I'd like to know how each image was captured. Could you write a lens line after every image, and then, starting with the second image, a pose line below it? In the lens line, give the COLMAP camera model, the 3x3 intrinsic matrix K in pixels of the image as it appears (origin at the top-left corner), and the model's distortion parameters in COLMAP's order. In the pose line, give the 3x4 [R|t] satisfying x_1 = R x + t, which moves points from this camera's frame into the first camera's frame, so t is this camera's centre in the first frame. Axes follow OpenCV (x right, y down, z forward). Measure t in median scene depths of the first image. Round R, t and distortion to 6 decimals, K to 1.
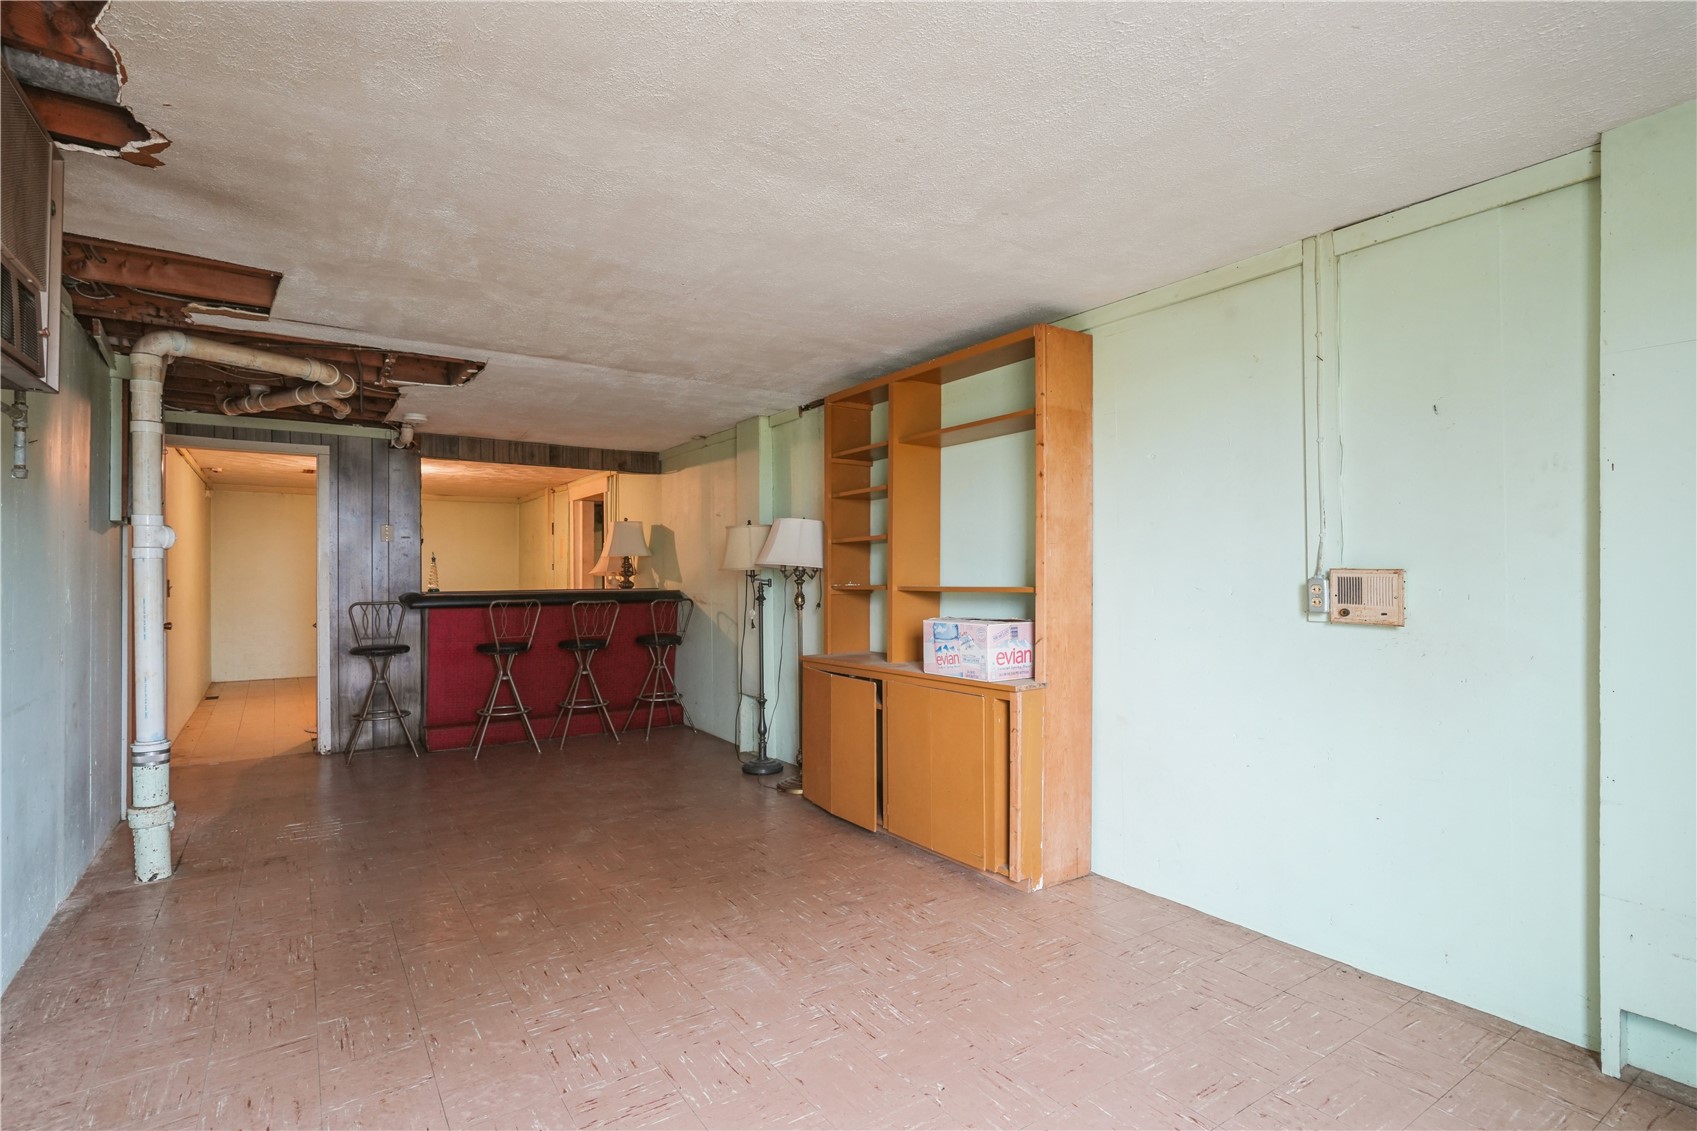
lens RADIAL K [[844.4, 0, 843.0], [0, 844.4, 568.1], [0, 0, 1]] dist [0.000781, 0.000045]
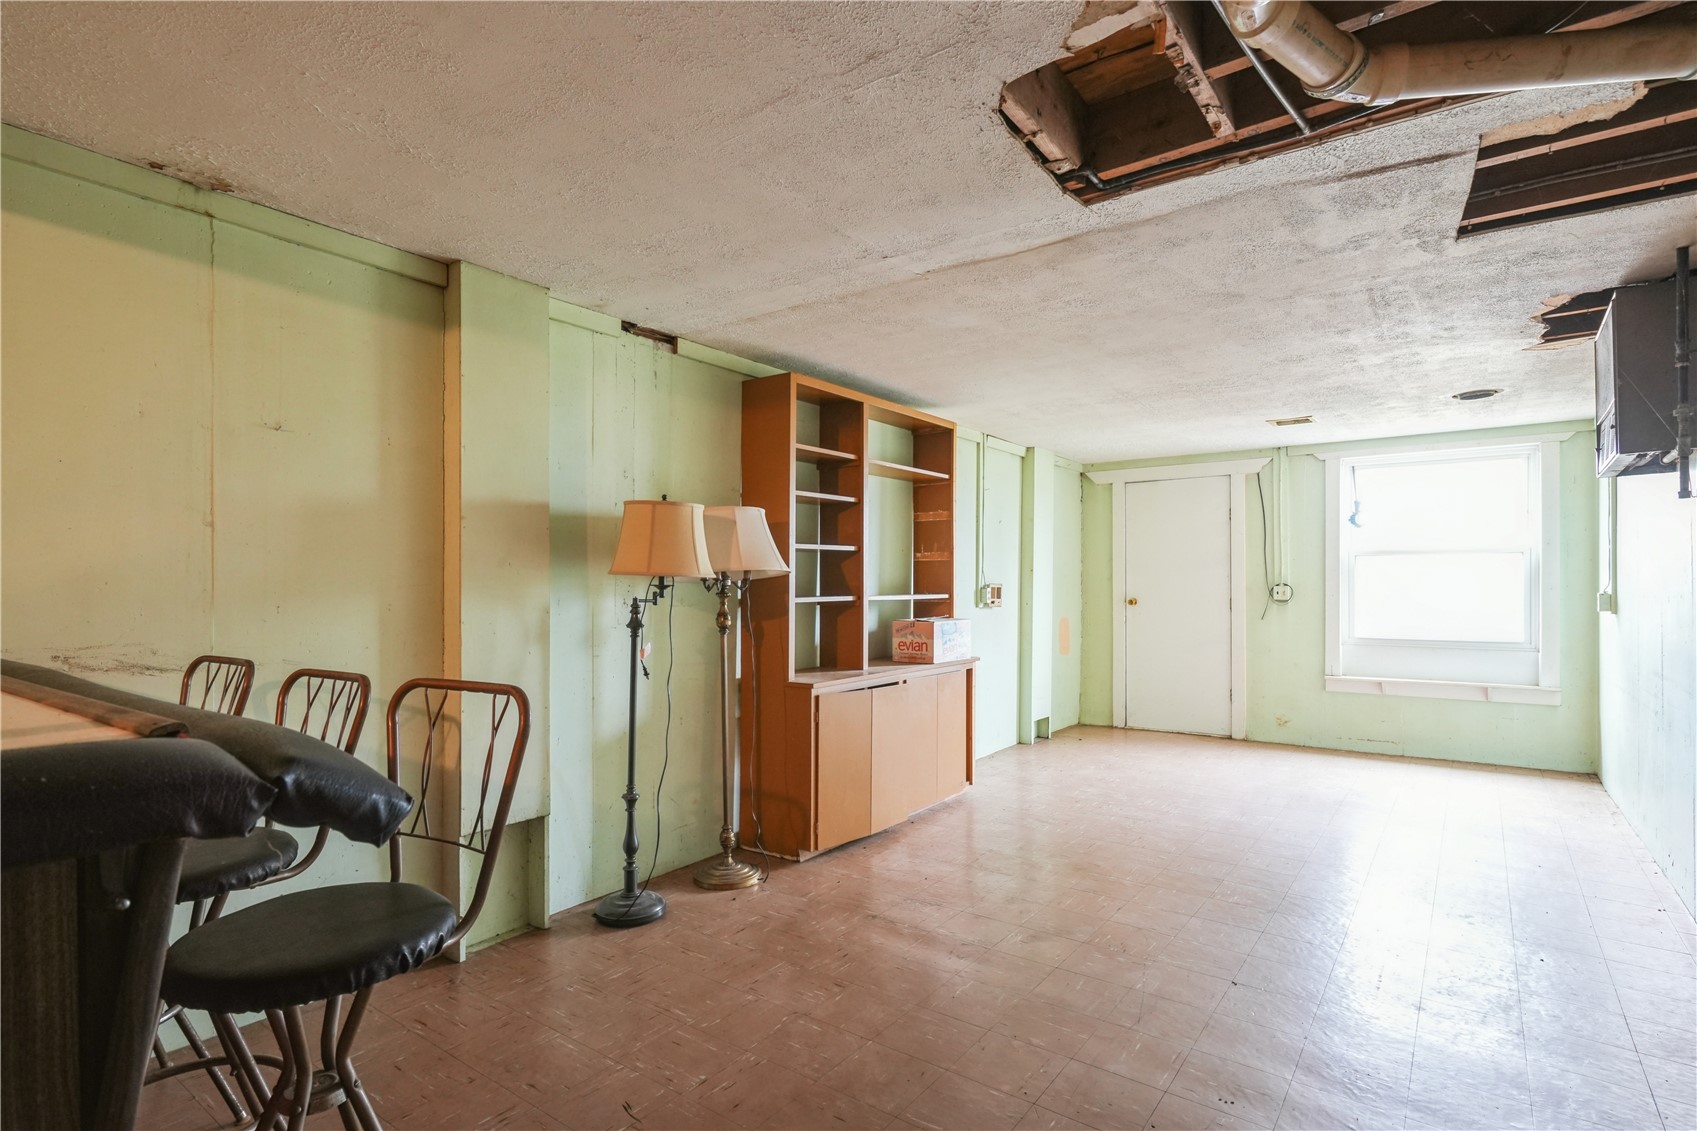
lens RADIAL K [[844.4, 0, 843.3], [0, 844.4, 577.8], [0, 0, 1]] dist [0.000781, 0.000045]
pose [[-0.345271, 0.004610, 0.938492, -1.072786], [-0.014863, 0.999836, -0.010380, 0.010858], [-0.938385, -0.017533, -0.345146, 1.609622]]
